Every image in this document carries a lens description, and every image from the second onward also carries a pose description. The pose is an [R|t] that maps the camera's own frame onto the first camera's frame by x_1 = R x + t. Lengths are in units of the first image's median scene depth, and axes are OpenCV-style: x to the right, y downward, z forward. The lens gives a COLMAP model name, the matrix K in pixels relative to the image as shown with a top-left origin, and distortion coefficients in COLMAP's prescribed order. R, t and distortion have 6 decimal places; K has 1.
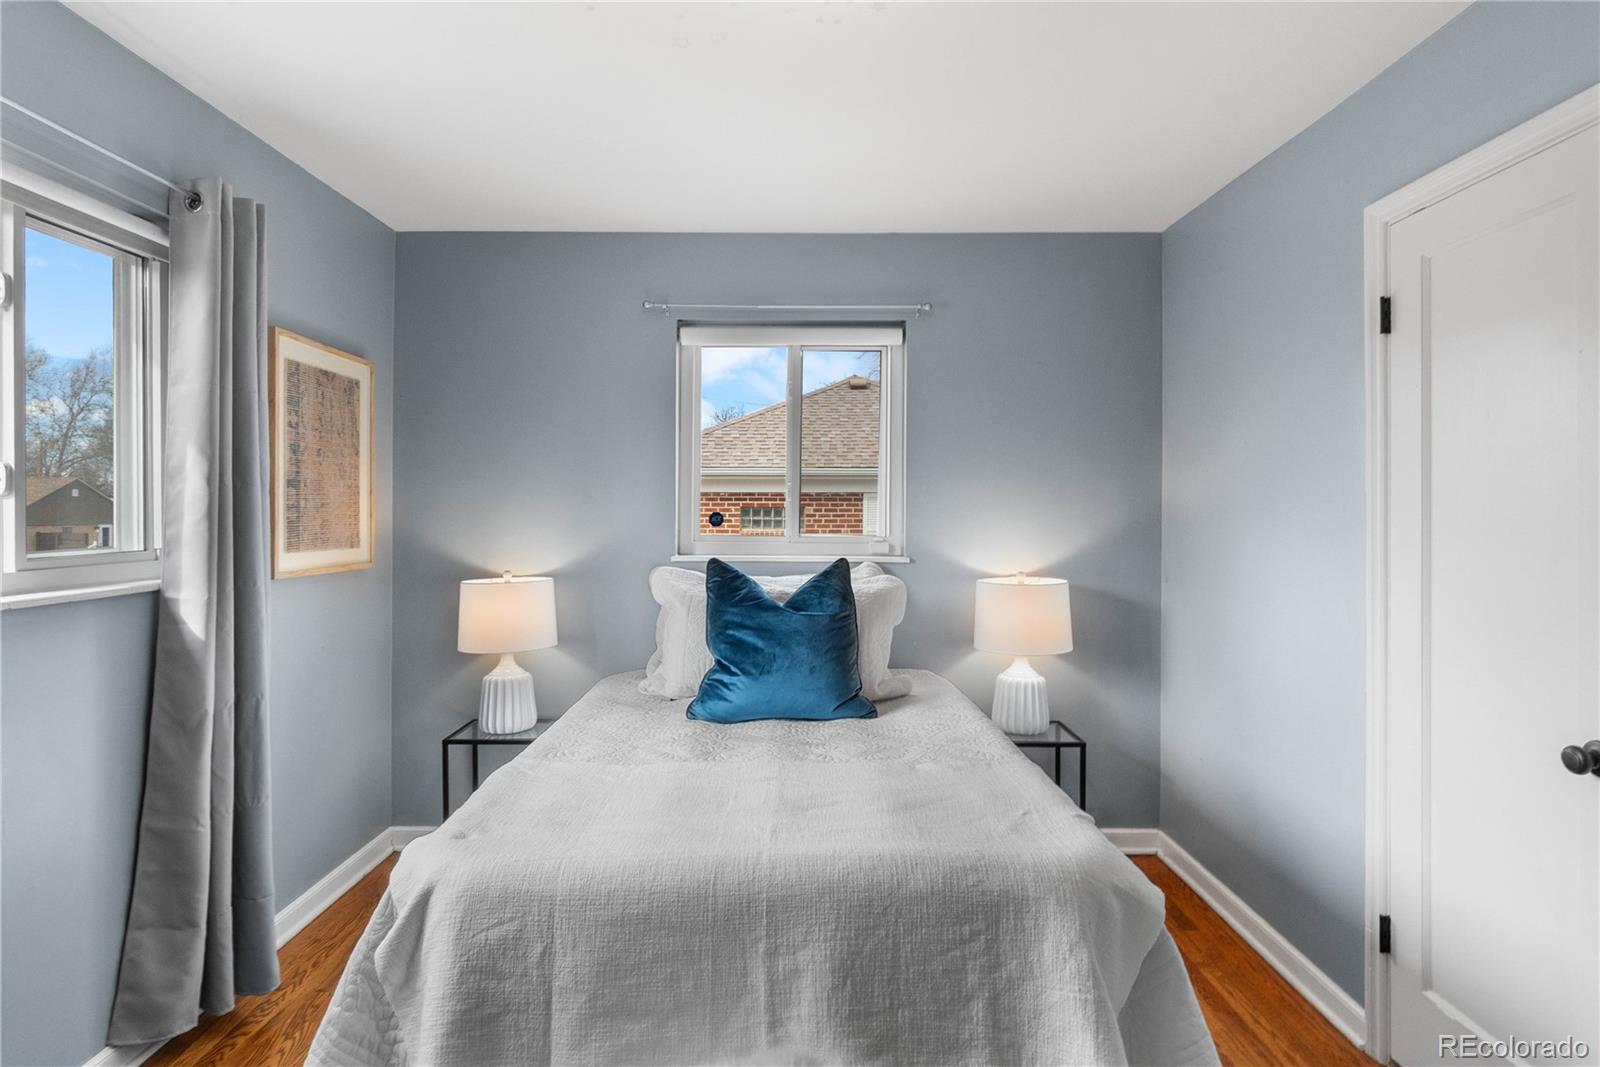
lens RADIAL K [[843.3, 0, 772.4], [0, 843.3, 502.7], [0, 0, 1]] dist [-0.002558, -0.000511]
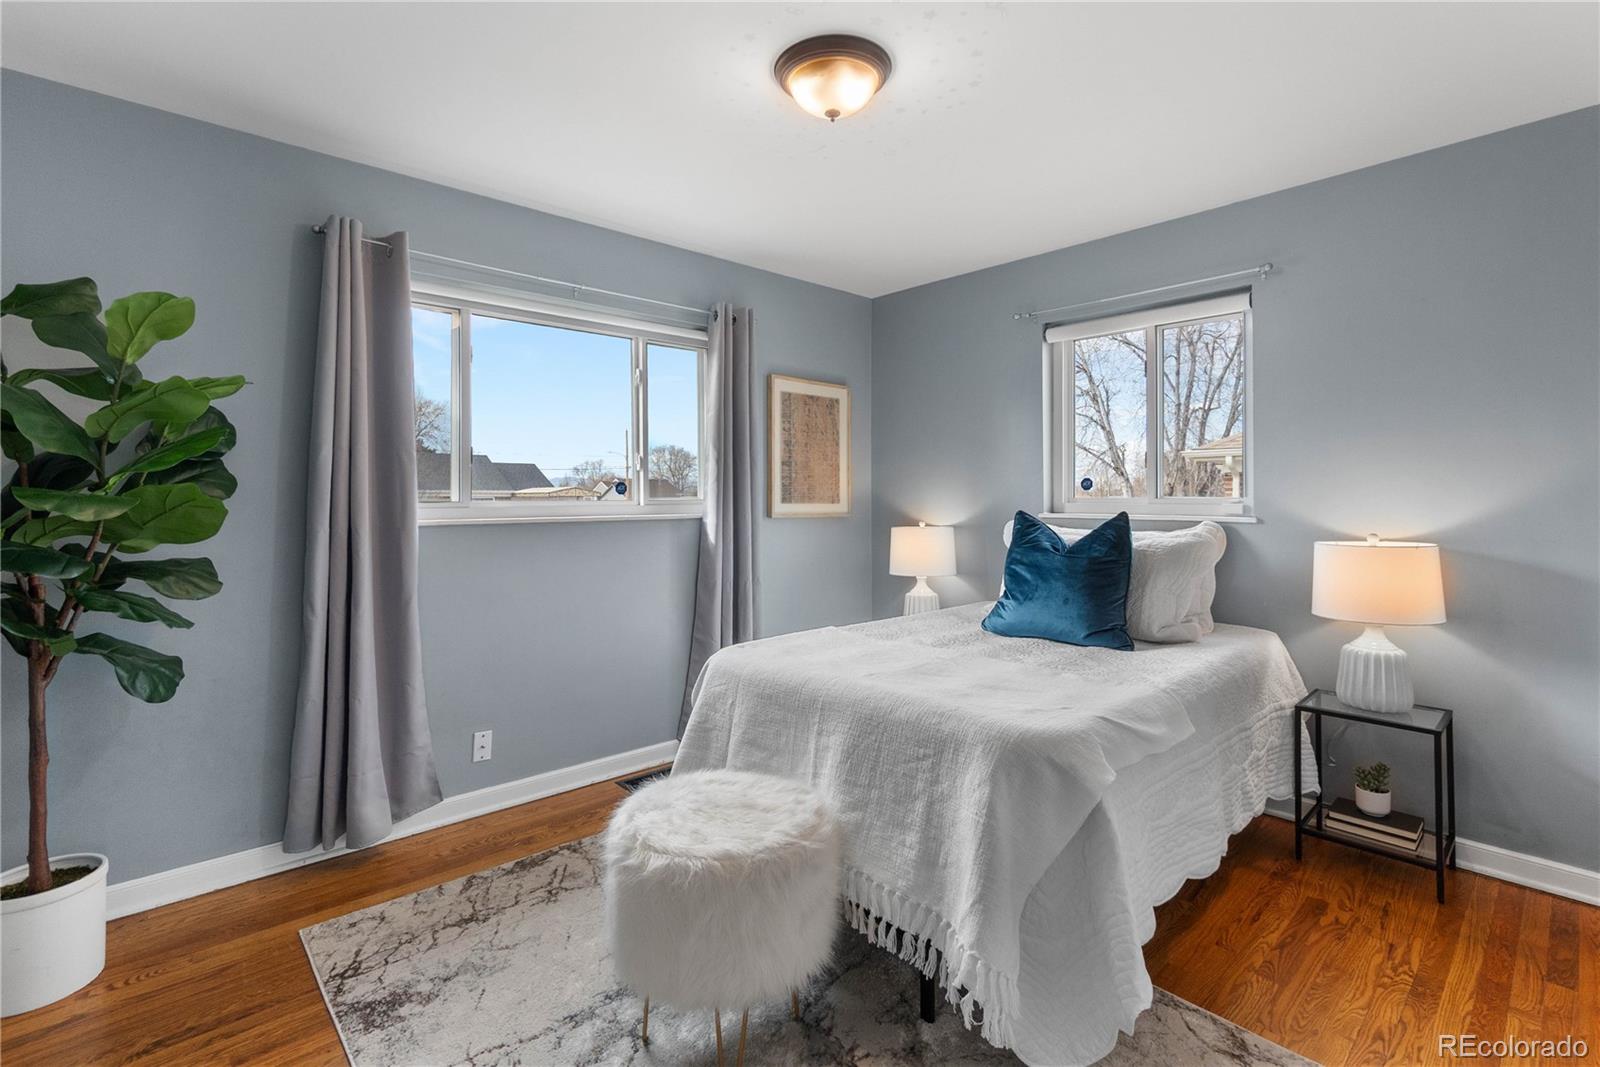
lens RADIAL K [[705.8, 0, 786.0], [0, 705.8, 483.9], [0, 0, 1]] dist [-0.002311, -0.000250]
pose [[0.685110, -0.014437, -0.728296, 0.498259], [0.008328, 0.999893, -0.011988, 0.037628], [0.728392, 0.002148, 0.685157, 0.013022]]
